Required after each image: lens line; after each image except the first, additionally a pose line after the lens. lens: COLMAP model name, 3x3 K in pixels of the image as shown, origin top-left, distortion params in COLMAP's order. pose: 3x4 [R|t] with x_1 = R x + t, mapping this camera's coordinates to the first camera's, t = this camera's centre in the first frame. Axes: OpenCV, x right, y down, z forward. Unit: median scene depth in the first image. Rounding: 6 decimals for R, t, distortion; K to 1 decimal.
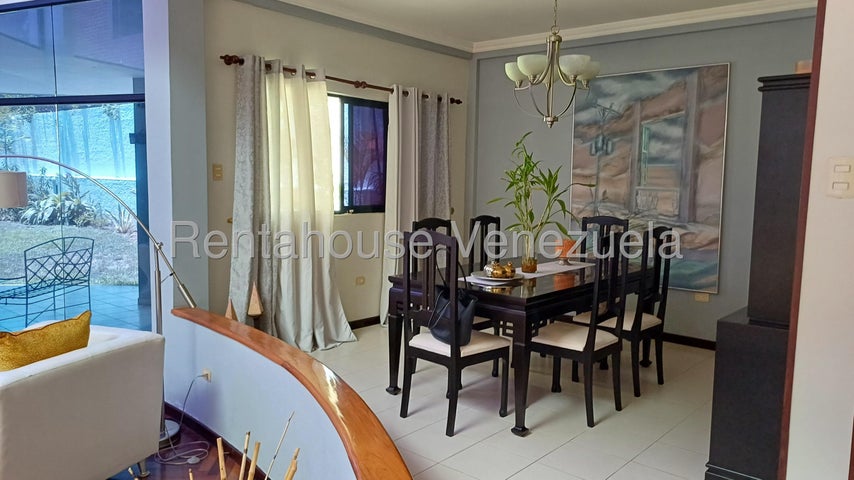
lens RADIAL K [[658.4, 0, 428.5], [0, 658.4, 243.4], [0, 0, 1]] dist [0.079975, -0.001532]
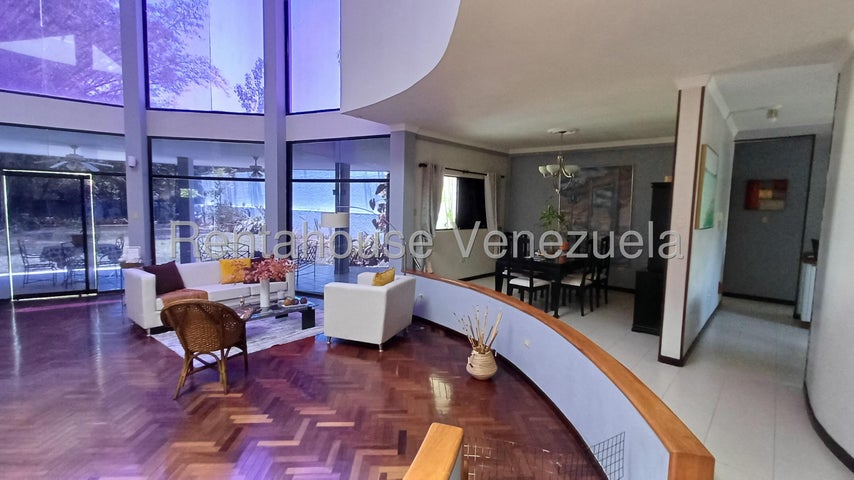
lens RADIAL K [[399.2, 0, 428.9], [0, 399.2, 236.8], [0, 0, 1]] dist [0.018008, 0.000149]
pose [[0.999771, 0.006331, -0.020436, -0.241850], [-0.006822, 0.999688, -0.024030, 0.013483], [0.020277, 0.024164, 0.999502, -0.411768]]
